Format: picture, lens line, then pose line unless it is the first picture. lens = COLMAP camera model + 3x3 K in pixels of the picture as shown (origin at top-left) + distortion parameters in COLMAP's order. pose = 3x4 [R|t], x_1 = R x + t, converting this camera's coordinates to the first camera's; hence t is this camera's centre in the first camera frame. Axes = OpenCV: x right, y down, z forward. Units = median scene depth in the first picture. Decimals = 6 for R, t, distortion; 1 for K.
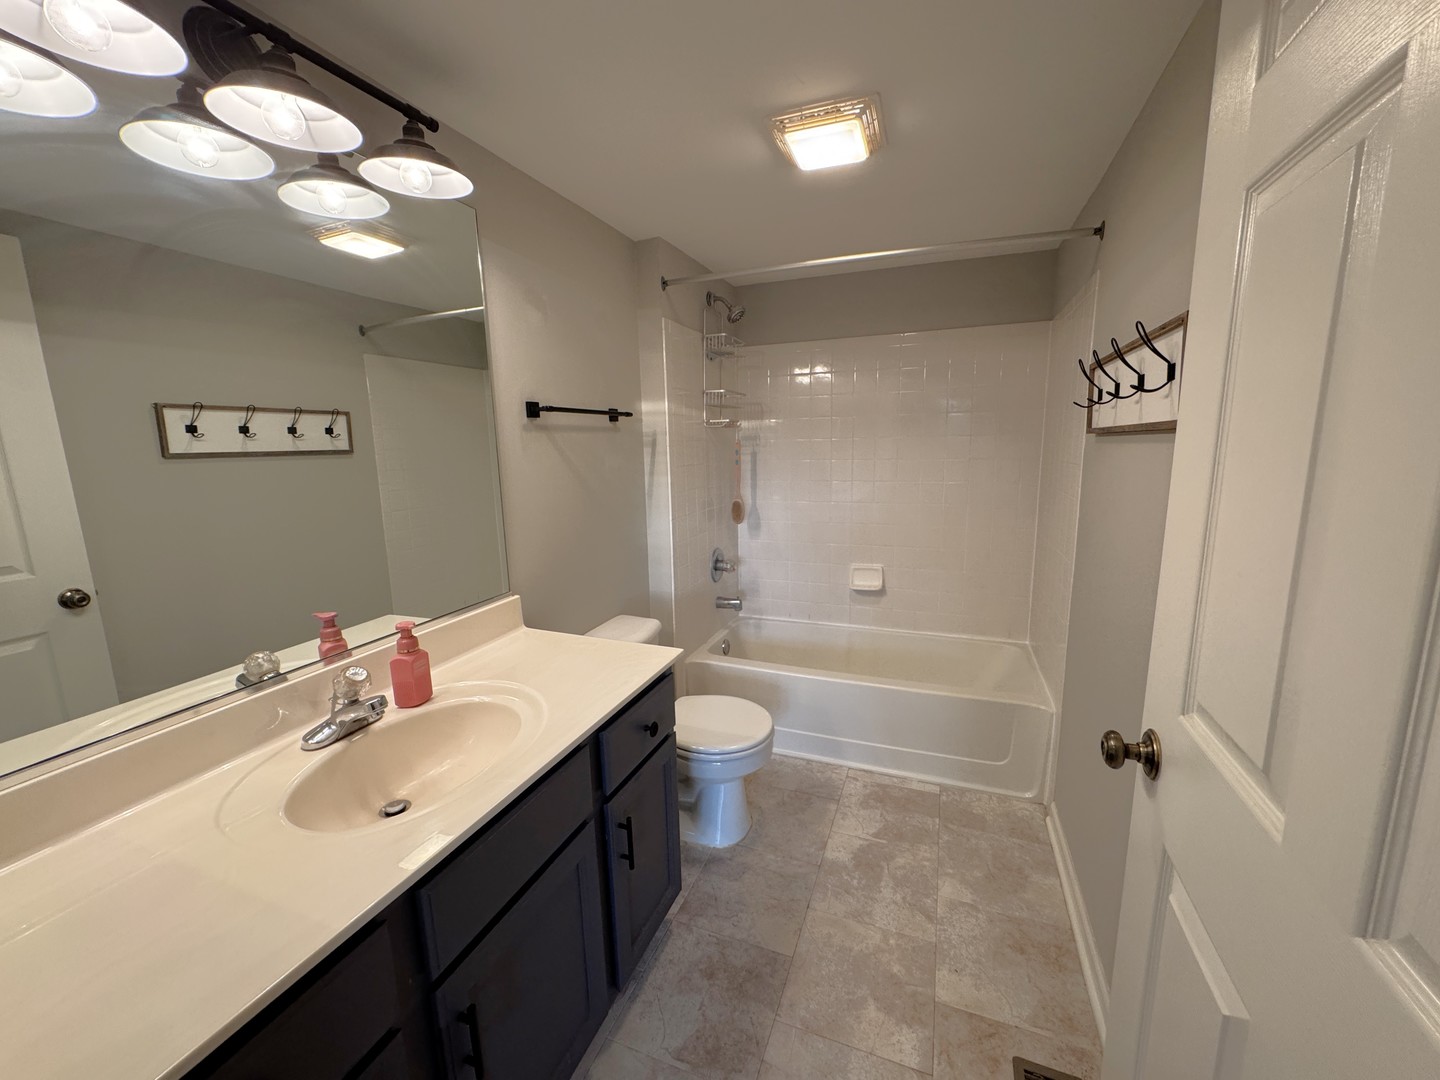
lens RADIAL K [[573.5, 0, 718.9], [0, 573.5, 540.7], [0, 0, 1]] dist [-0.000123, -0.000258]
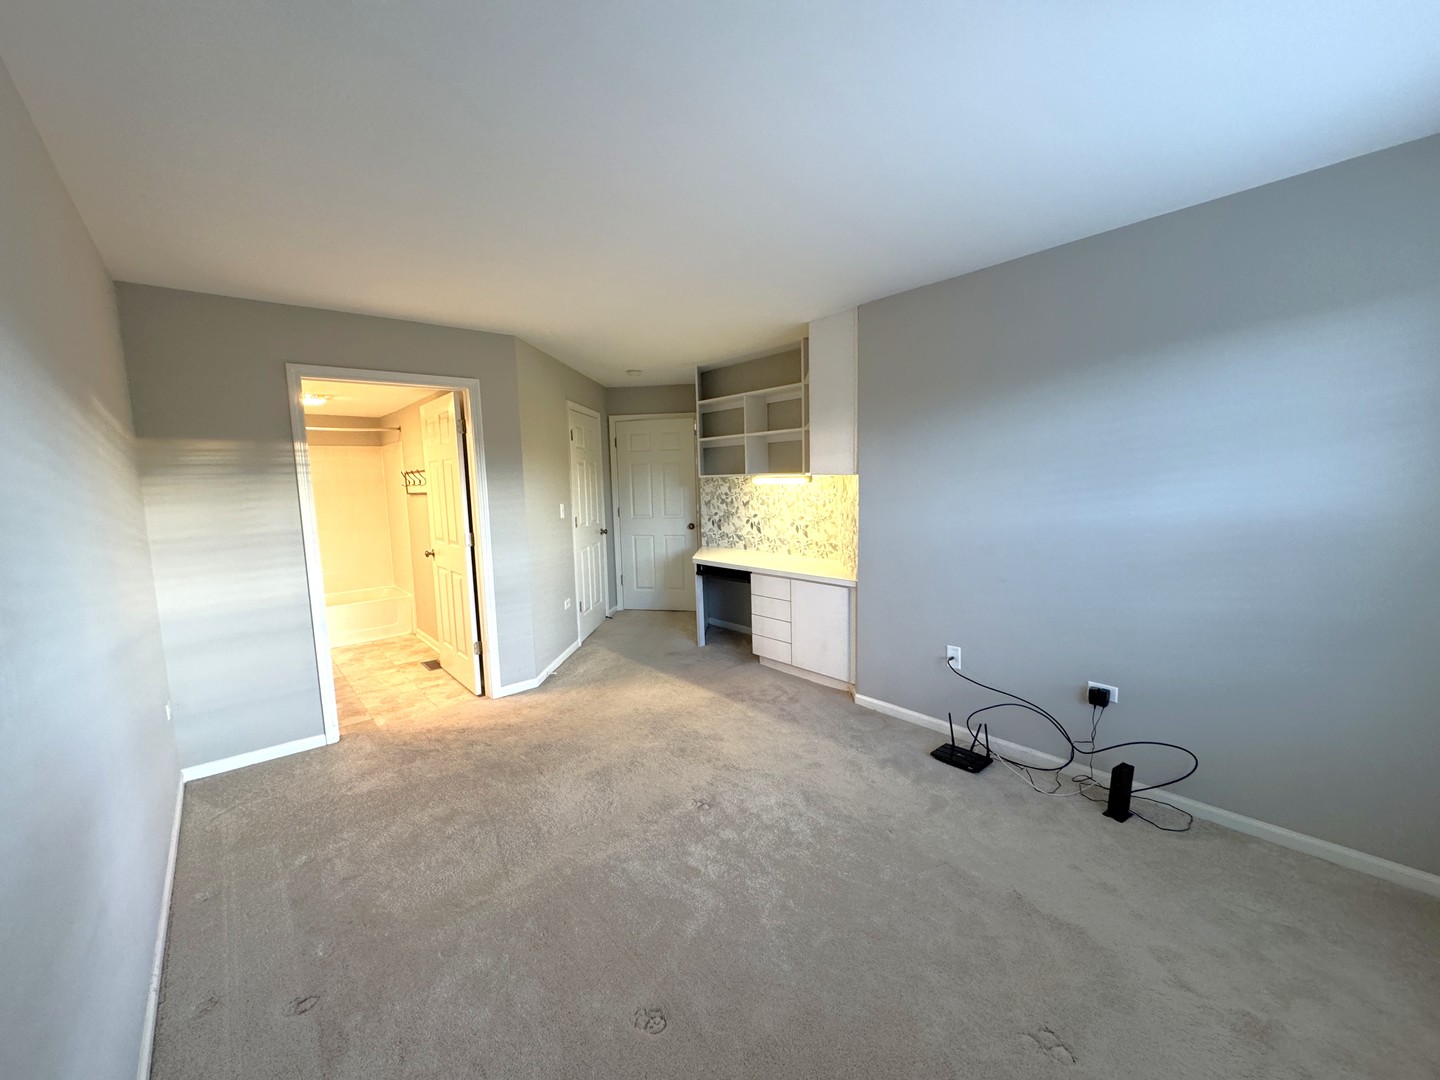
lens RADIAL K [[573.5, 0, 718.9], [0, 573.5, 540.7], [0, 0, 1]] dist [-0.000123, -0.000258]
pose [[0.459733, -0.082242, 0.884241, -1.310027], [0.172561, 0.984997, 0.001896, 0.335448], [-0.871130, 0.151714, 0.467028, -1.829381]]
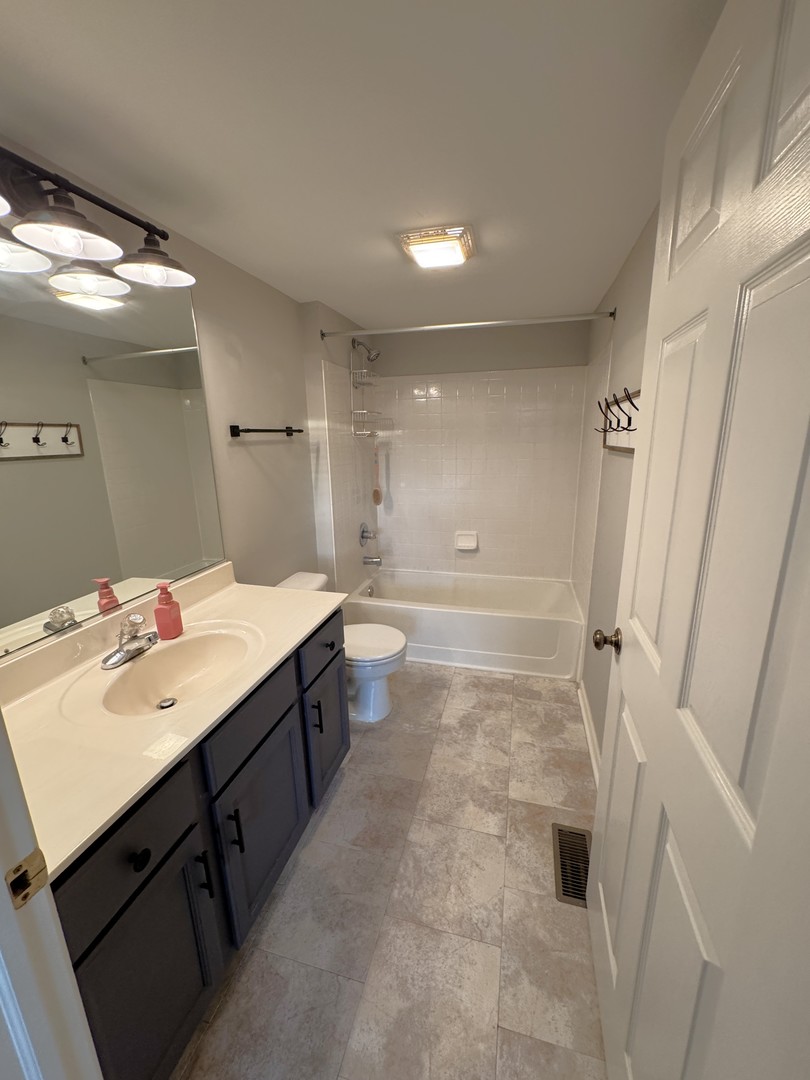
lens RADIAL K [[430.1, 0, 403.3], [0, 430.1, 541.3], [0, 0, 1]] dist [-0.000123, -0.000258]
pose [[0.994160, -0.024958, 0.104988, -0.030424], [0.017540, 0.997322, 0.071000, -0.026070], [-0.106479, -0.068744, 0.991936, -0.125038]]
